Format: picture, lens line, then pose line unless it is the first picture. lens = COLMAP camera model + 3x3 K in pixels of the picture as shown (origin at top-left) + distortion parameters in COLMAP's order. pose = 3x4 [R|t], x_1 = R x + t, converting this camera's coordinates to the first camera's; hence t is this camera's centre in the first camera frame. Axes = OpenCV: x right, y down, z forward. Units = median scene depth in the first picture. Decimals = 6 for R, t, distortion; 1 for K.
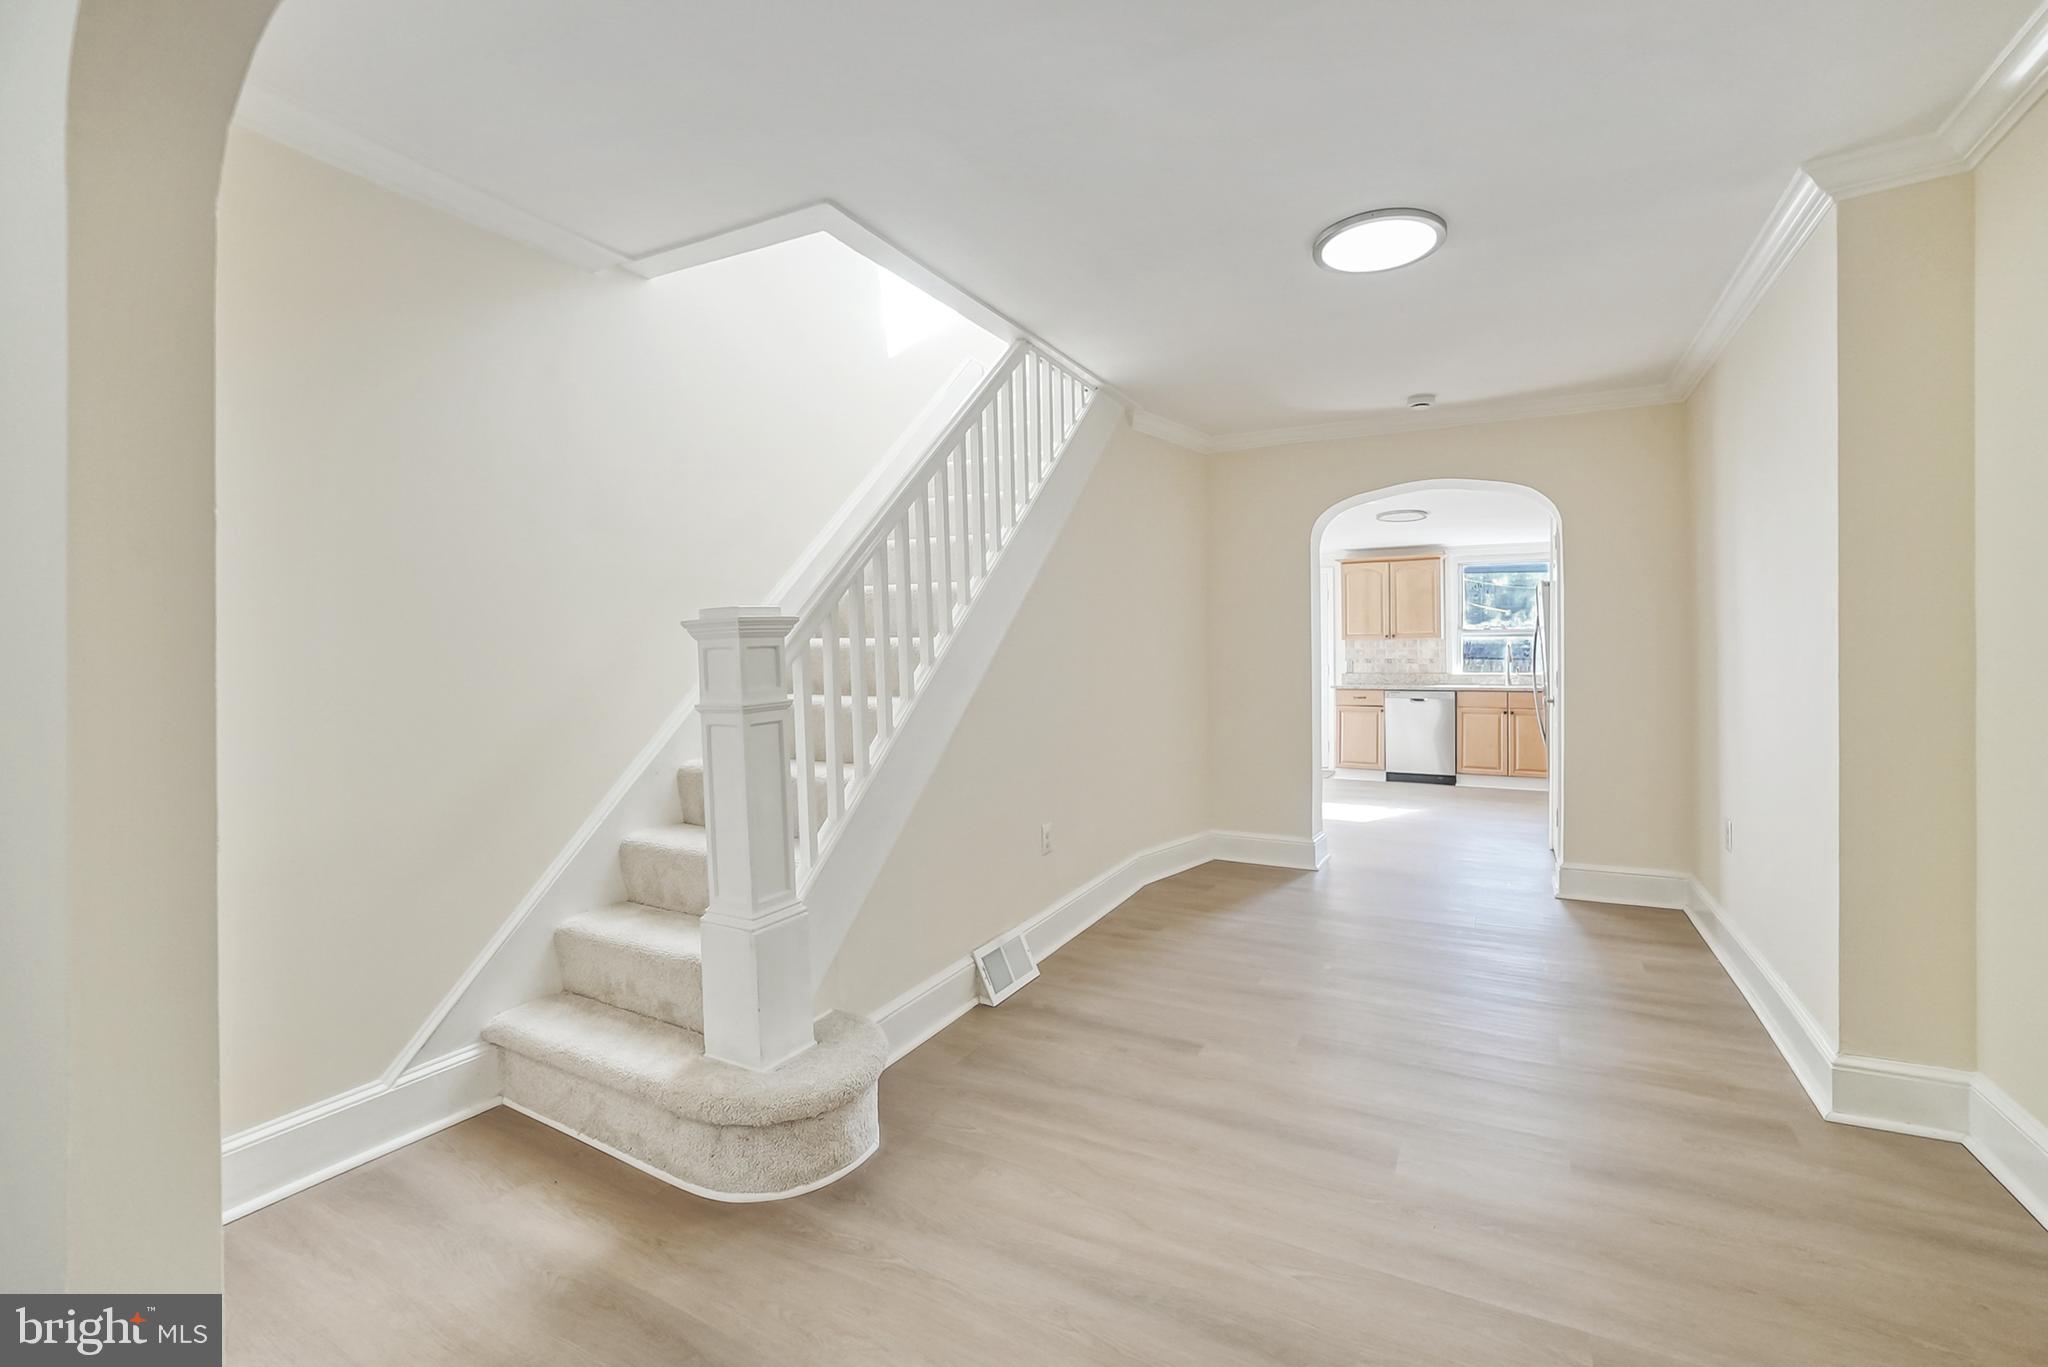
lens RADIAL K [[920.8, 0, 1001.2], [0, 920.8, 658.2], [0, 0, 1]] dist [-0.039487, 0.016213]
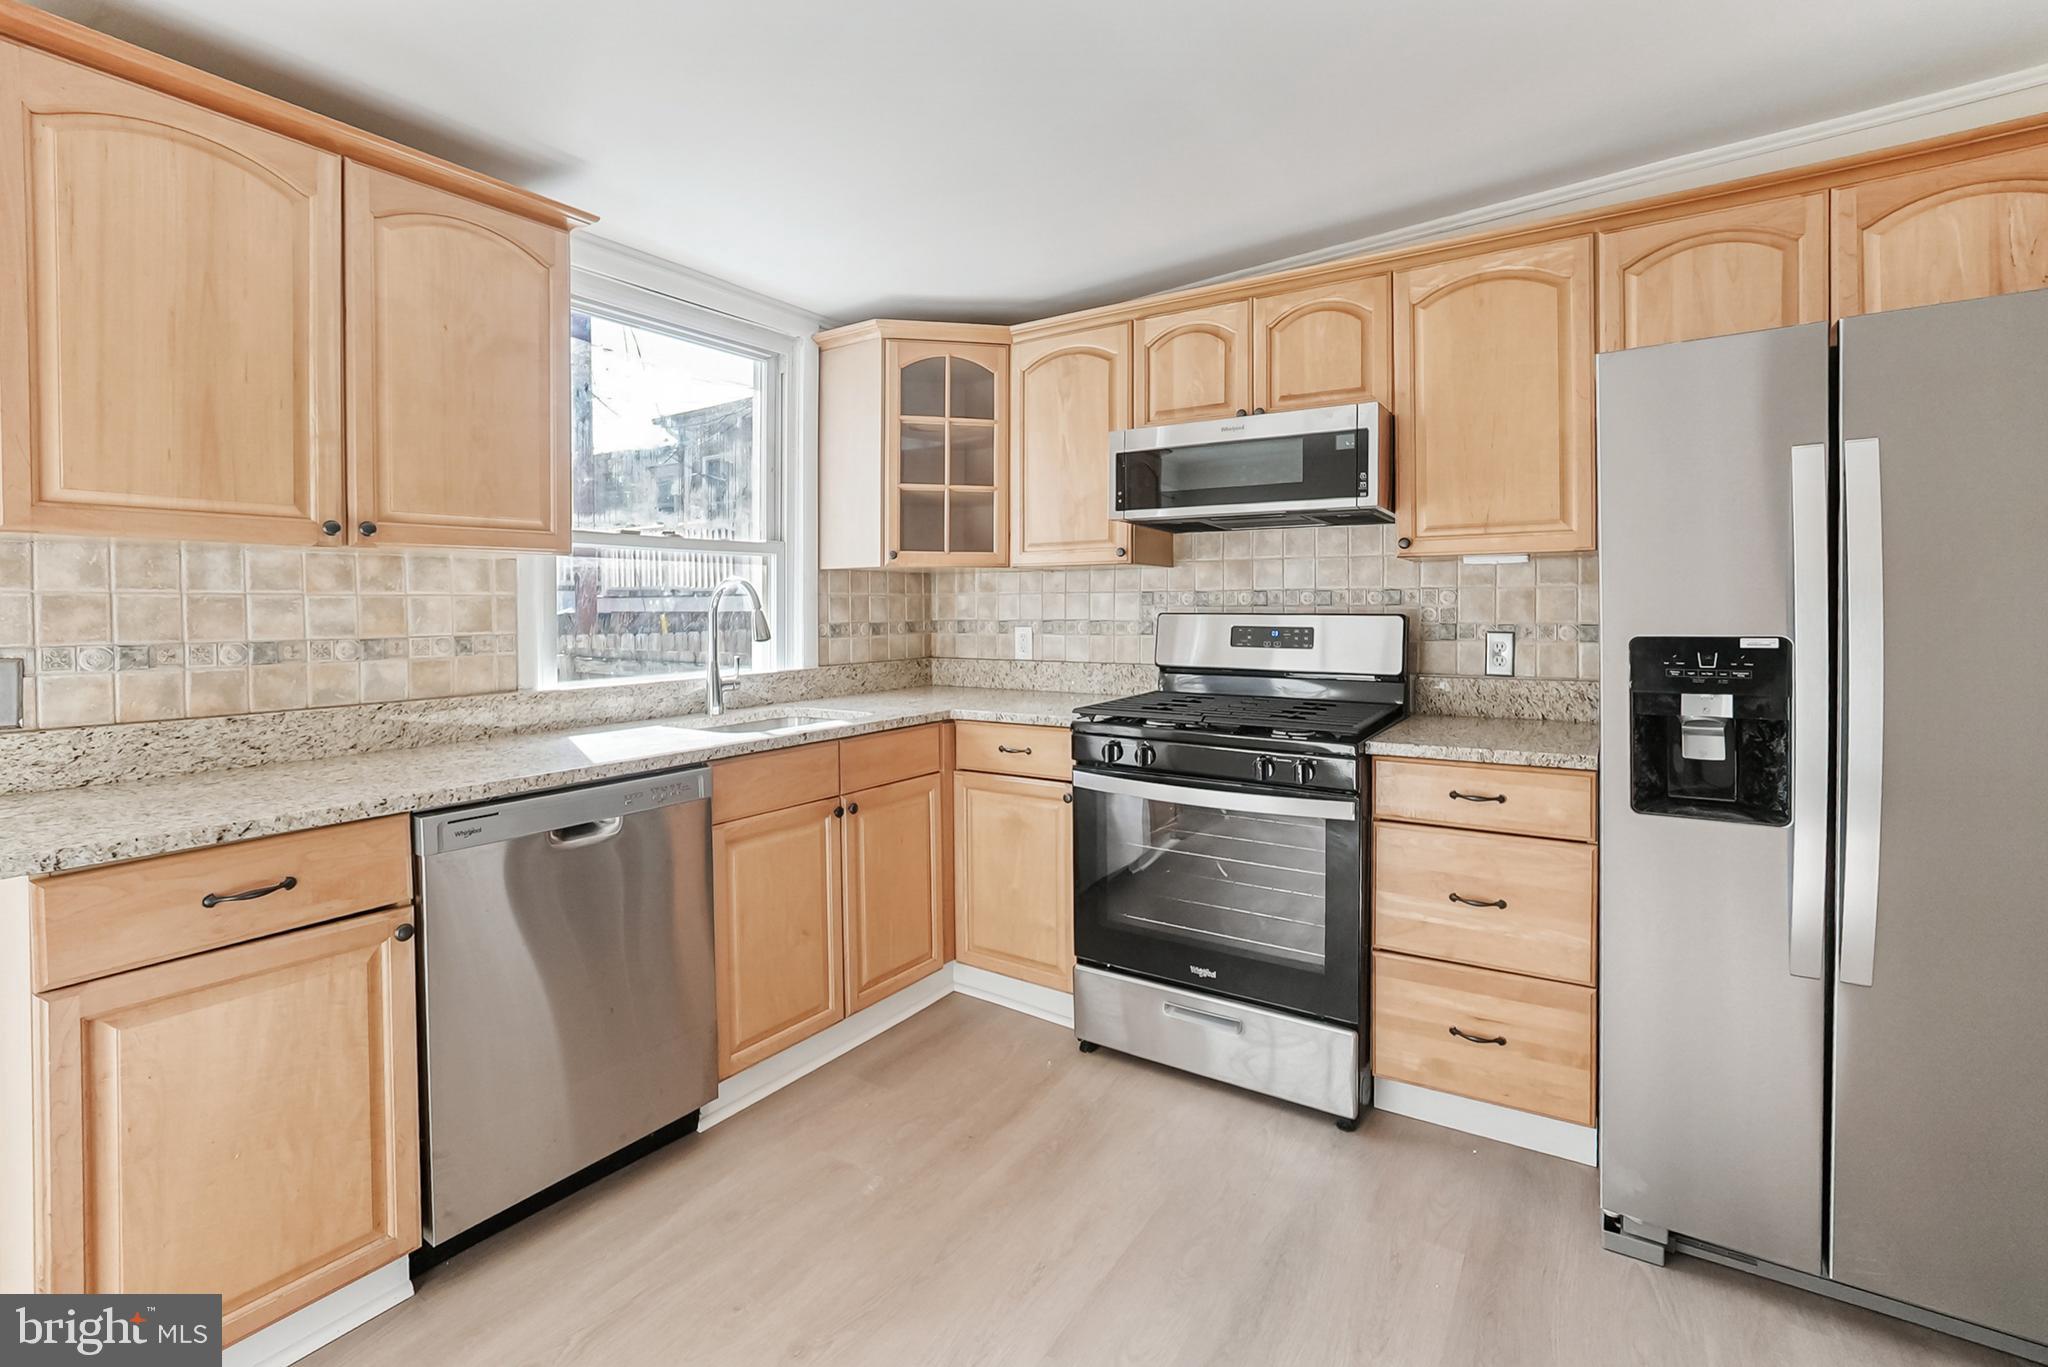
lens RADIAL K [[914.3, 0, 1032.2], [0, 914.3, 615.7], [0, 0, 1]] dist [-0.016233, 0.001047]
pose [[0.075941, -0.007997, 0.997080, 0.242739], [0.008715, 0.999935, 0.007356, -0.005475], [-0.997074, 0.008131, 0.076006, 0.847733]]
